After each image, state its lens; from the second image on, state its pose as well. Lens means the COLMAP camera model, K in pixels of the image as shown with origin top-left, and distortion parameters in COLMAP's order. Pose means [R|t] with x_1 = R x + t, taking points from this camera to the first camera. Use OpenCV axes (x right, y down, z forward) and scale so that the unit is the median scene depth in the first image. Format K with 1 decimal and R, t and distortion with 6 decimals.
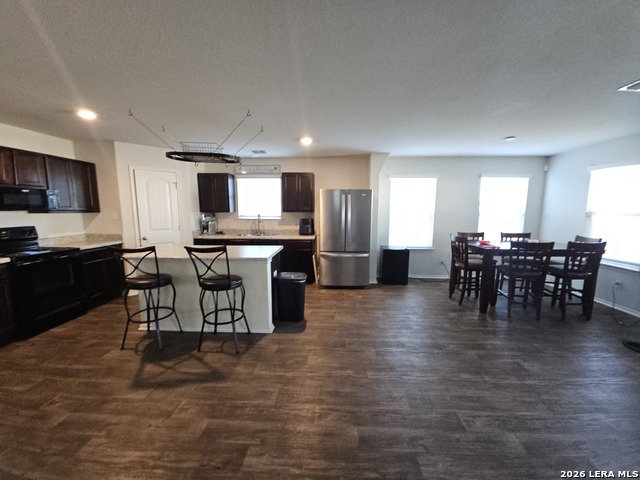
lens RADIAL K [[260.3, 0, 318.3], [0, 260.3, 243.1], [0, 0, 1]] dist [0.006835, -0.007597]
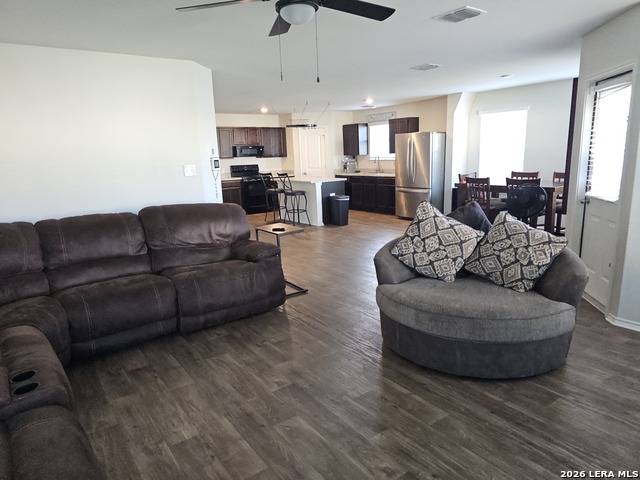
lens RADIAL K [[427.5, 0, 320.0], [0, 427.5, 240.0], [0, 0, 1]] dist [0.069769, -0.093407]
pose [[0.622364, 0.134960, -0.771005, 1.492024], [-0.066184, 0.990569, 0.119969, 0.067443], [0.779925, -0.023636, 0.625426, -0.571009]]
